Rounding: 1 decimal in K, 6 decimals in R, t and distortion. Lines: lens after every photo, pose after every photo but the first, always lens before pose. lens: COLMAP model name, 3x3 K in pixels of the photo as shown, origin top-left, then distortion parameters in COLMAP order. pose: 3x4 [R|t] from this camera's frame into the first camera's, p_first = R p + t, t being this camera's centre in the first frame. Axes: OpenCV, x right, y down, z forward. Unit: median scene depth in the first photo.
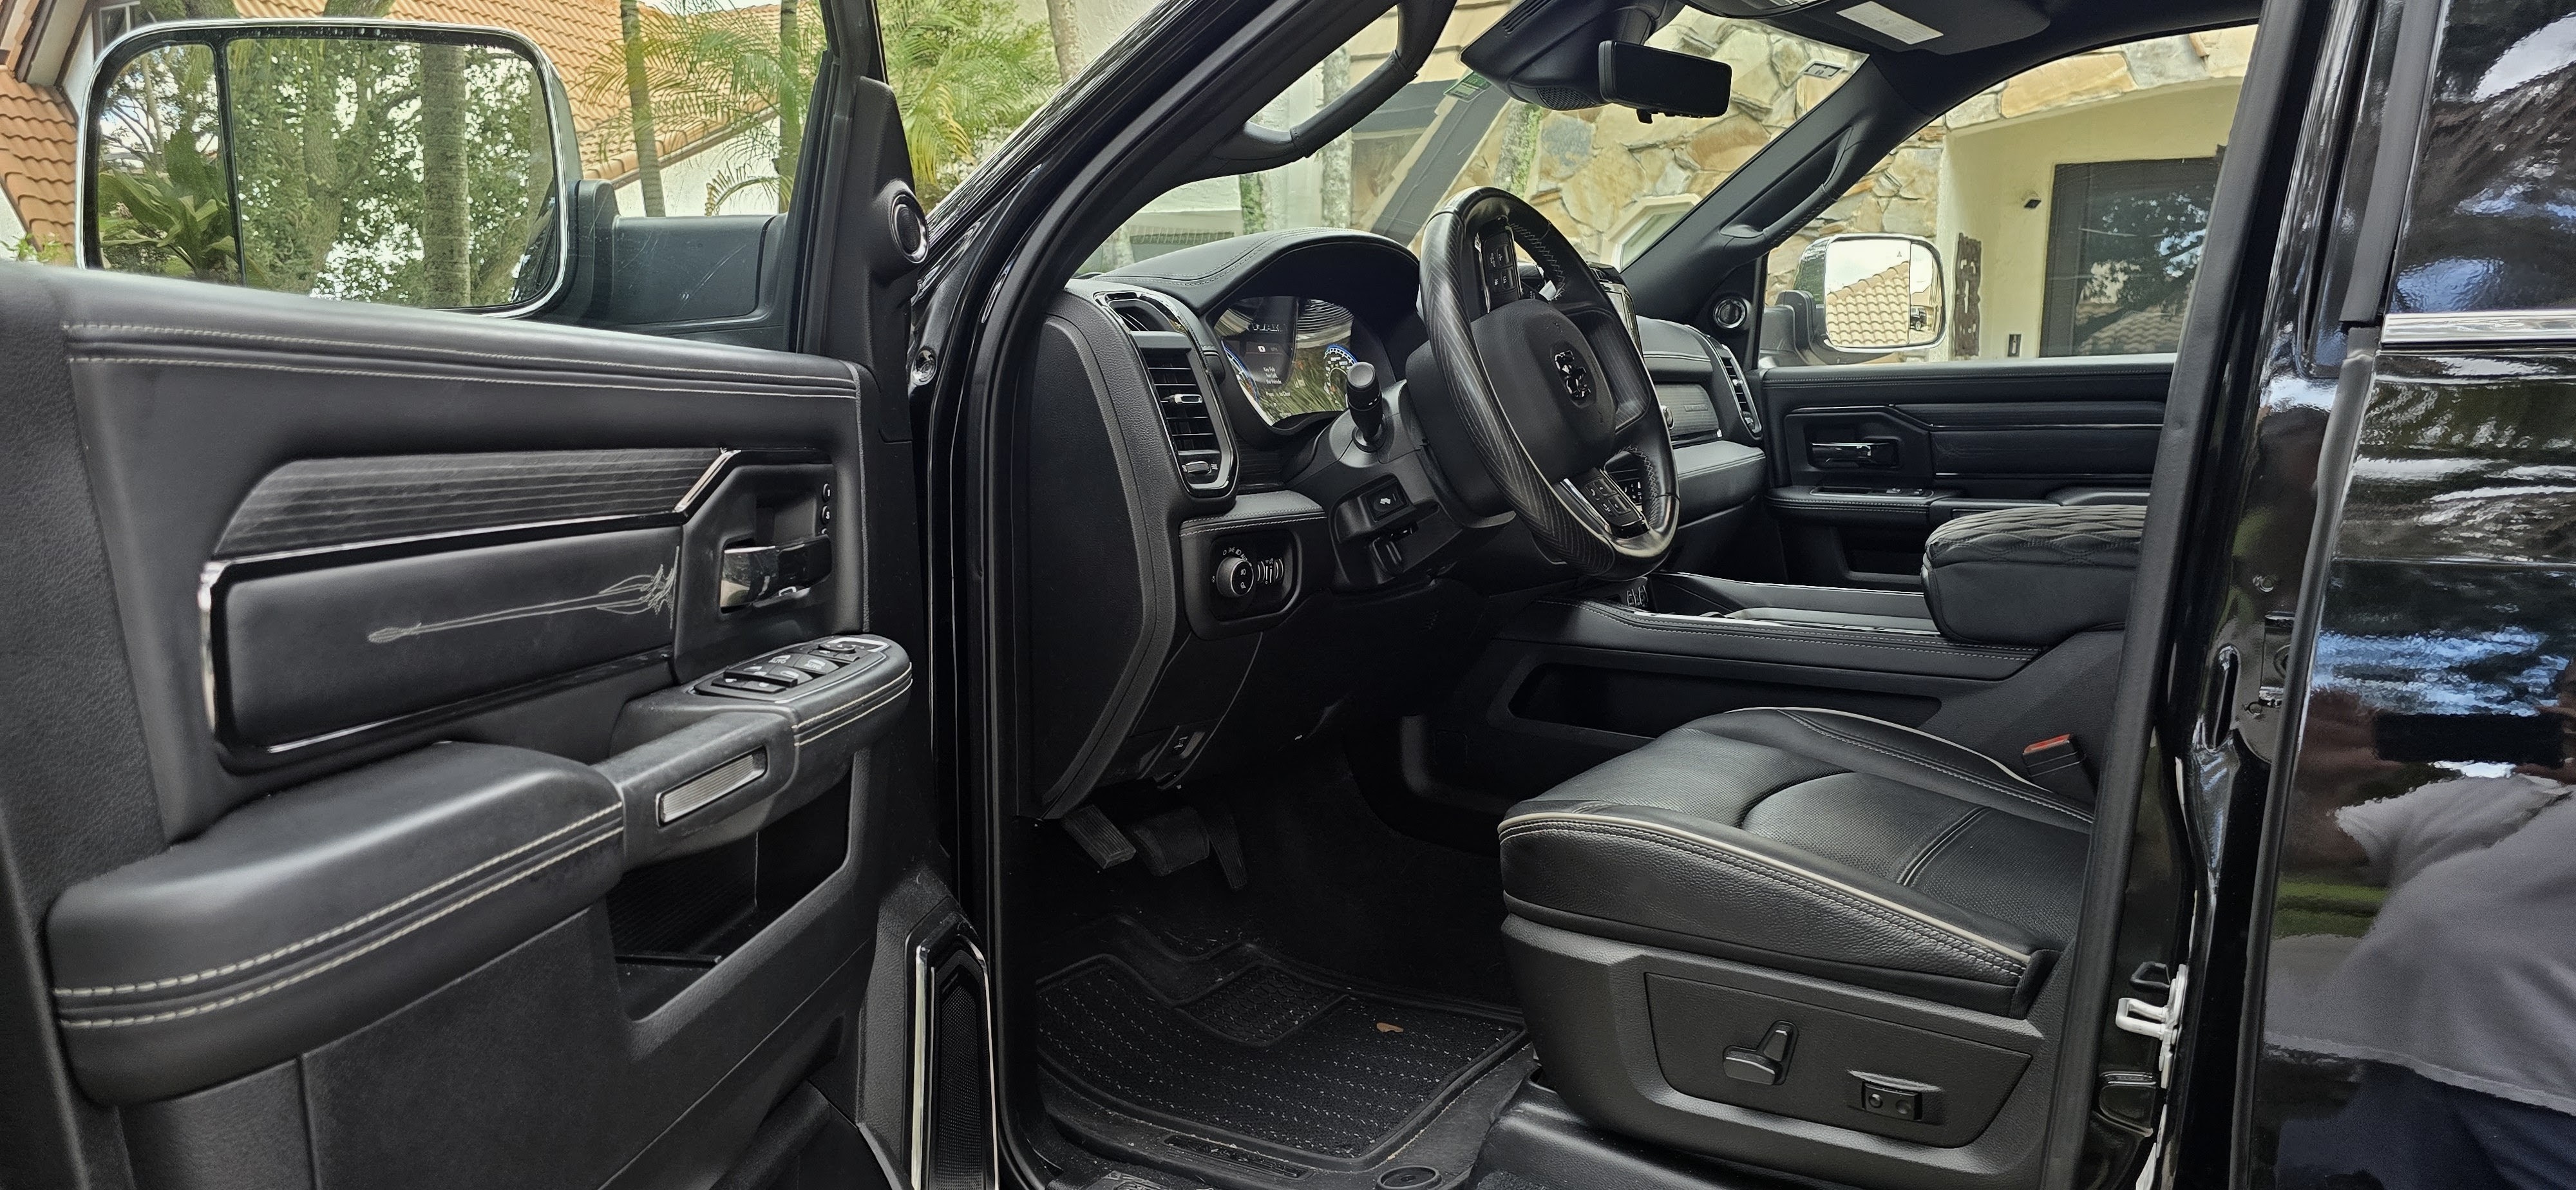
lens RADIAL K [[1683.4, 0, 1288.0], [0, 1683.4, 595.0], [0, 0, 1]] dist [0.002264, -0.000441]
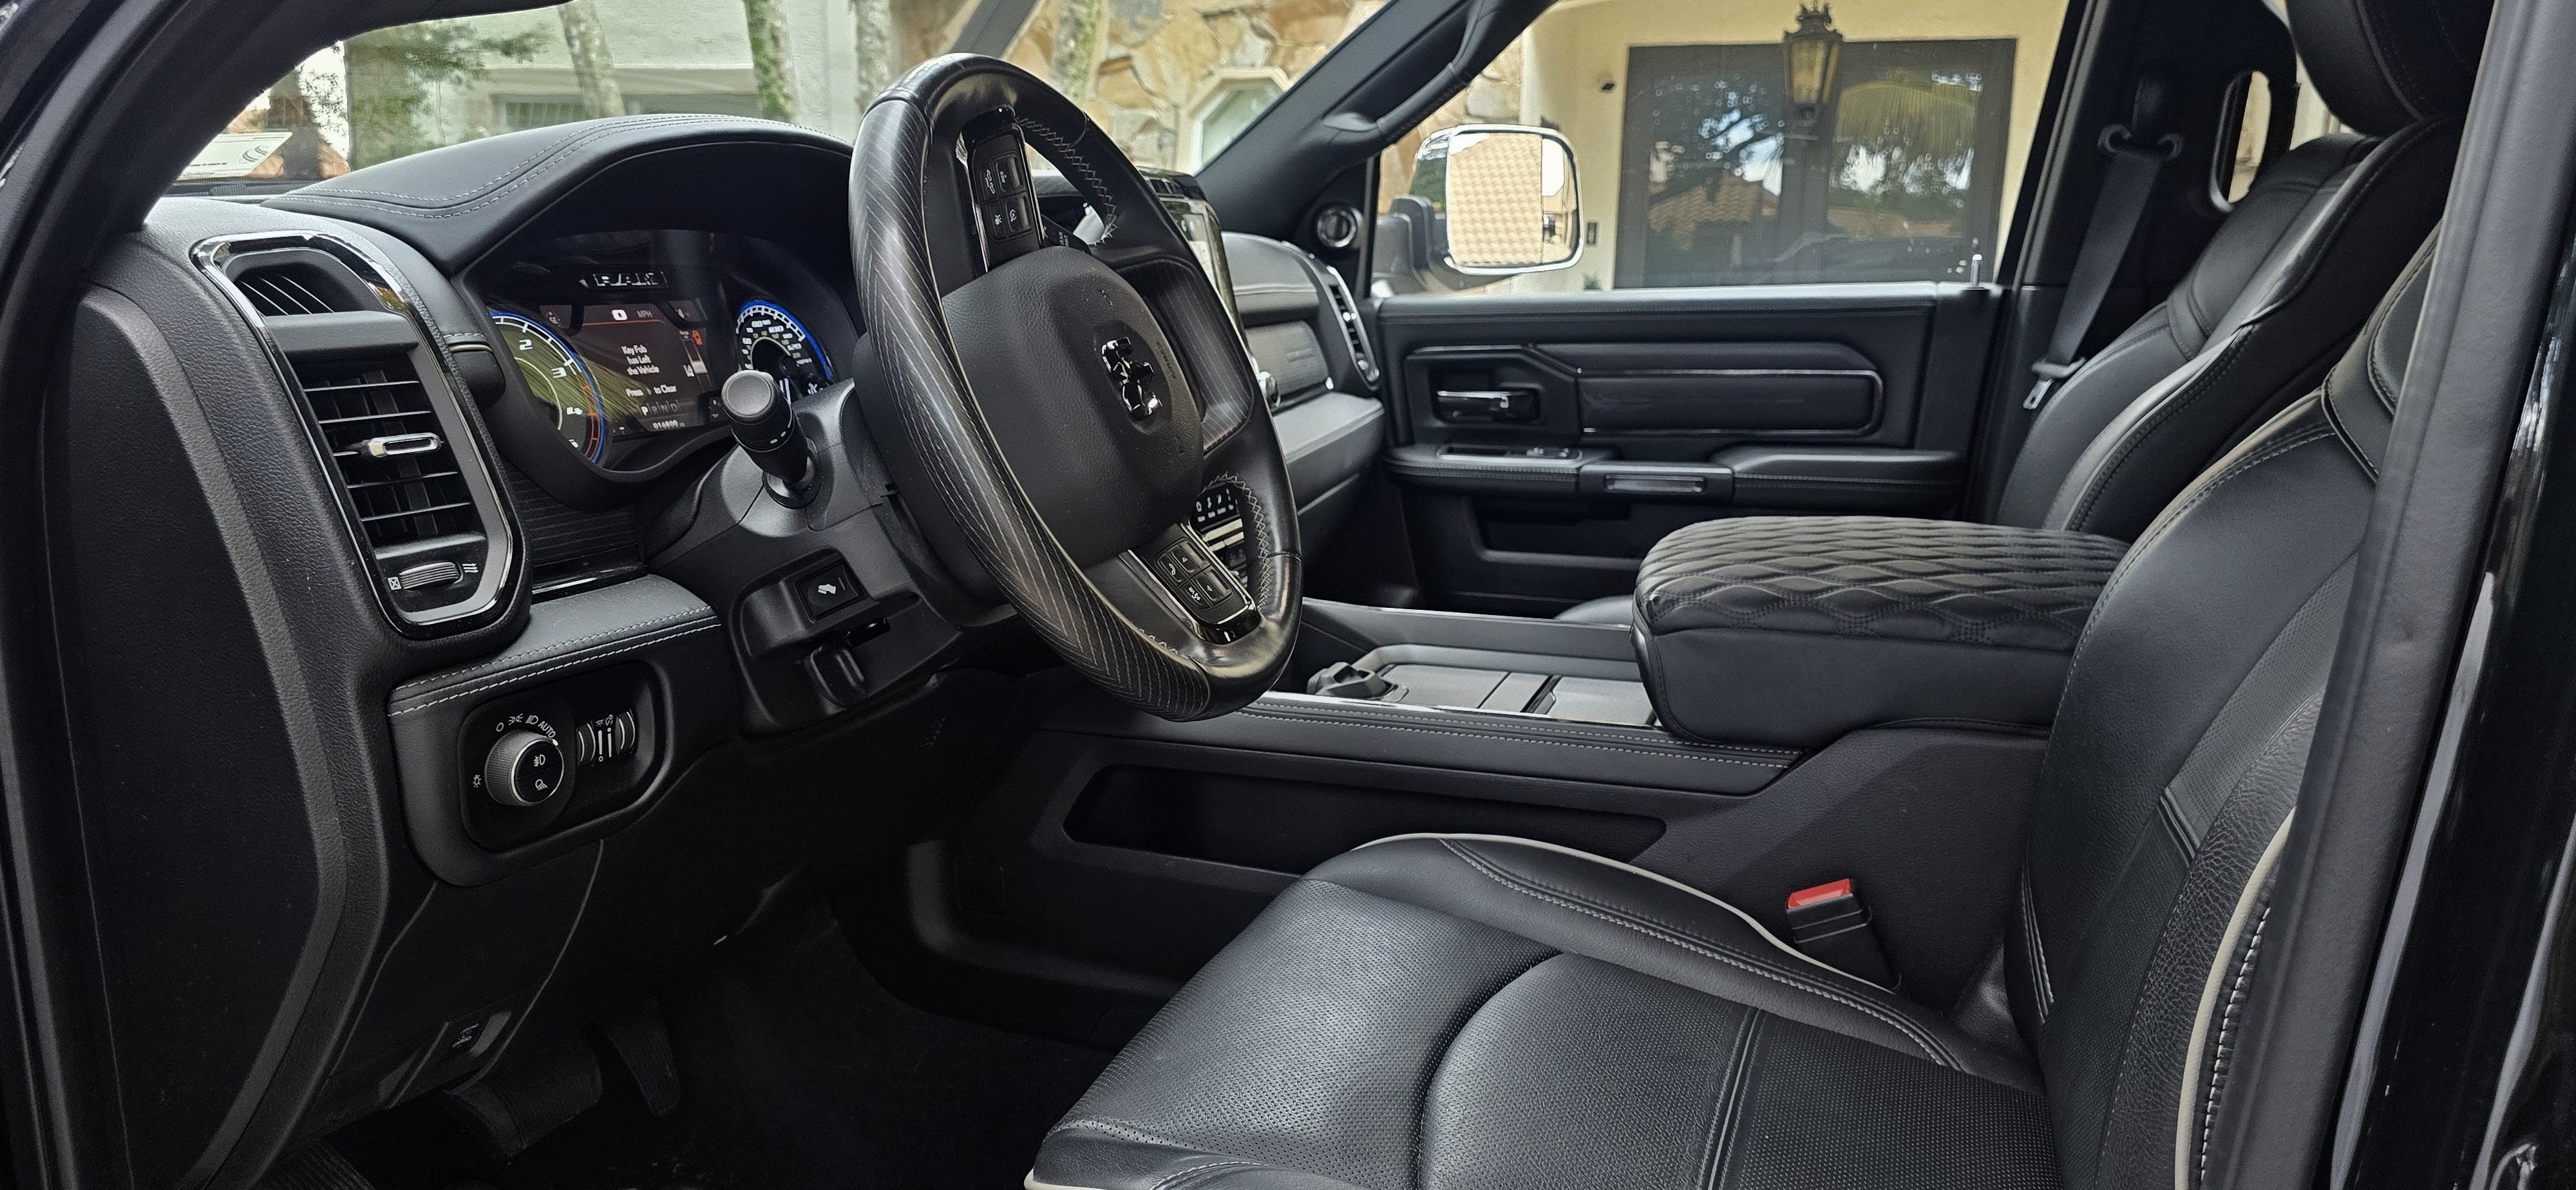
lens RADIAL K [[1632.5, 0, 1288.0], [0, 1632.5, 595.0], [0, 0, 1]] dist [0.041755, -0.002470]
pose [[0.970258, -0.045785, 0.237706, 0.072699], [0.026075, 0.996005, 0.085408, -0.091688], [-0.240667, -0.076670, 0.967575, 0.368404]]
